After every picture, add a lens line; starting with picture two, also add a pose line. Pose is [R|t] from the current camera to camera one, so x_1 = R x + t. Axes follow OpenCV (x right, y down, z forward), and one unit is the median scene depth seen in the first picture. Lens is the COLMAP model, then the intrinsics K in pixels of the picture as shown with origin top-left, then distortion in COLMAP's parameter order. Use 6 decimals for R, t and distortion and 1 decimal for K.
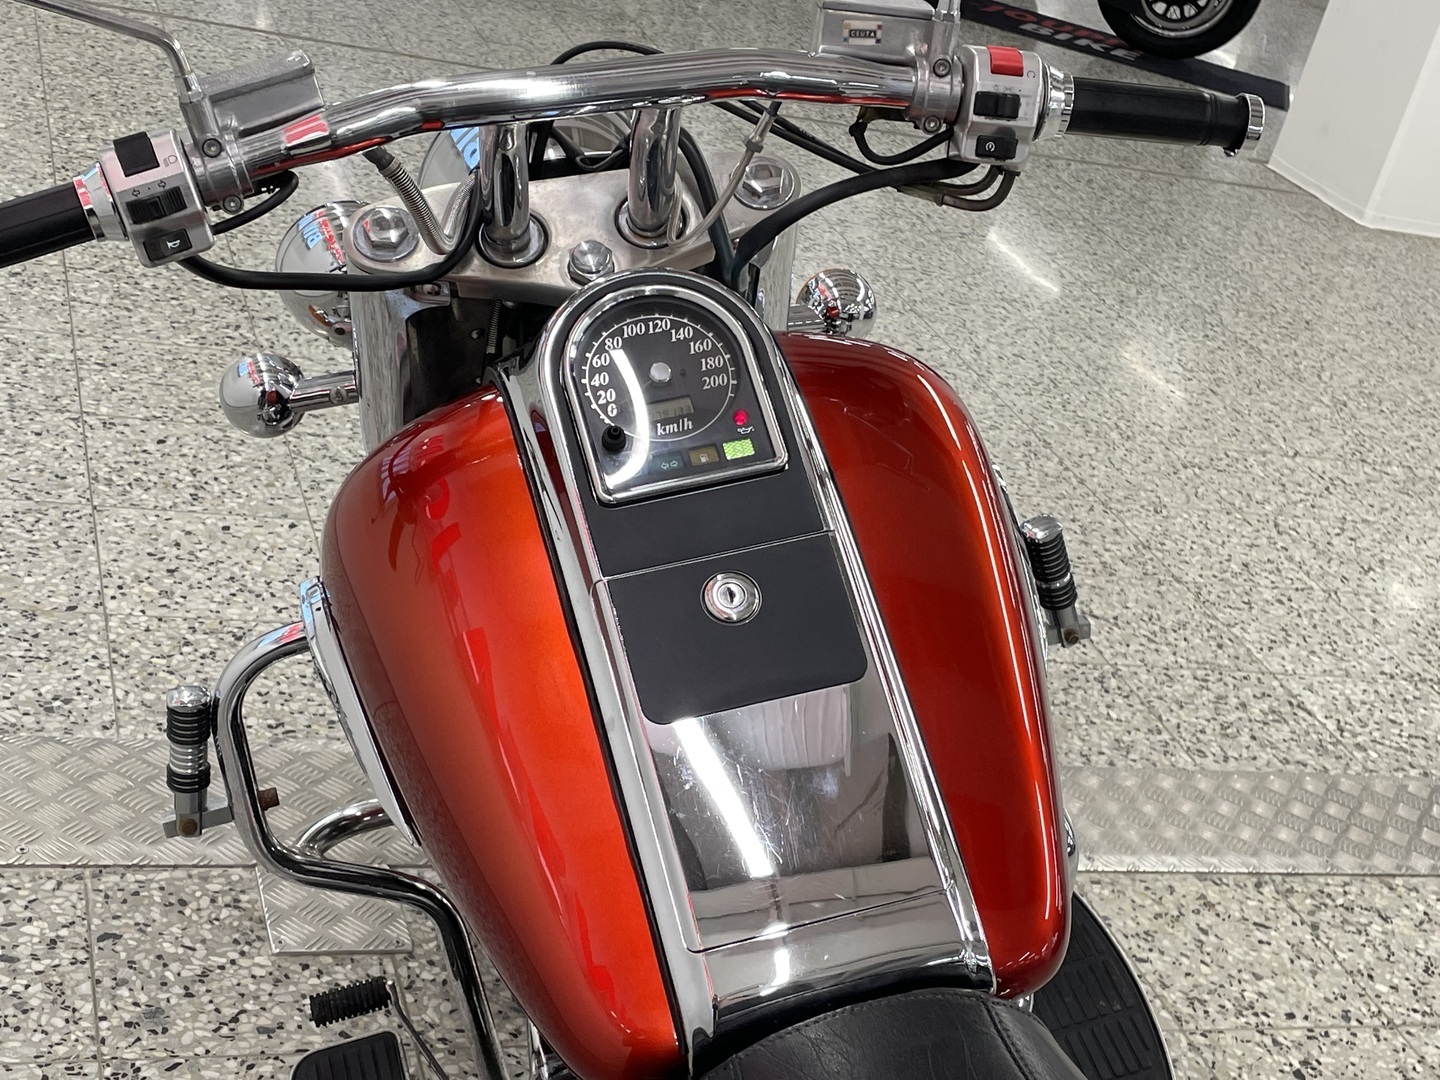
lens RADIAL K [[2054.4, 0, 717.7], [0, 2054.4, 541.1], [0, 0, 1]] dist [0.039440, 0.000000]
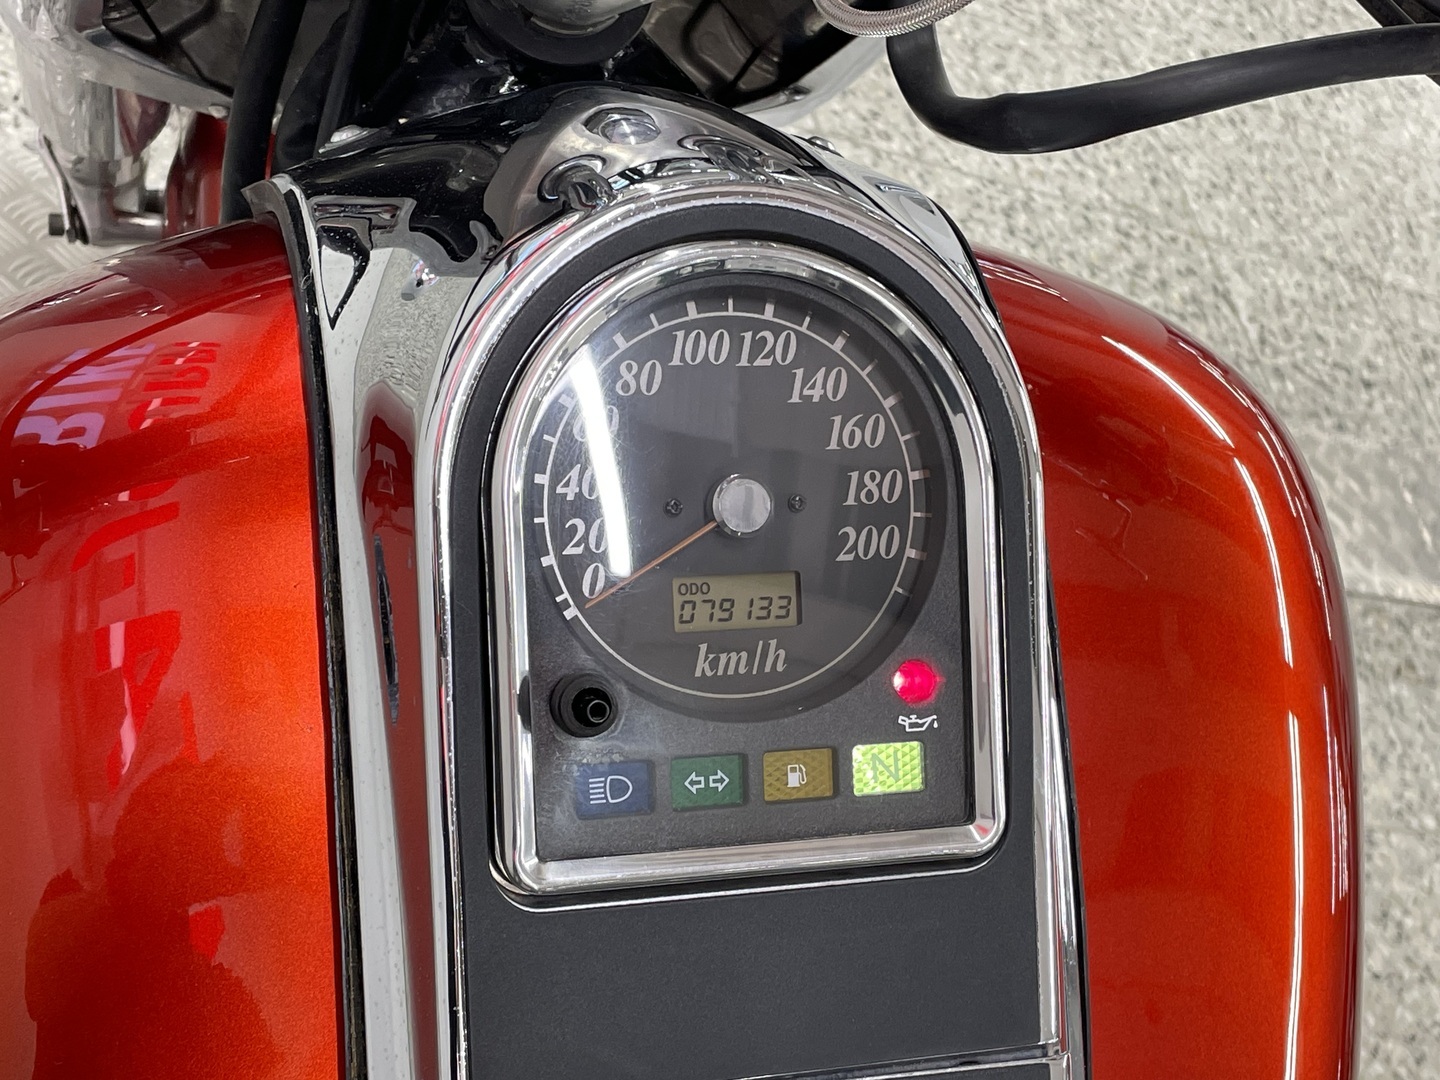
lens RADIAL K [[2054.4, 0, 726.5], [0, 2054.4, 539.1], [0, 0, 1]] dist [0.039440, 0.000000]
pose [[0.951748, 0.223038, 0.210785, -0.043998], [-0.291131, 0.873436, 0.390322, -0.090160], [-0.097051, -0.432854, 0.896224, 0.270670]]
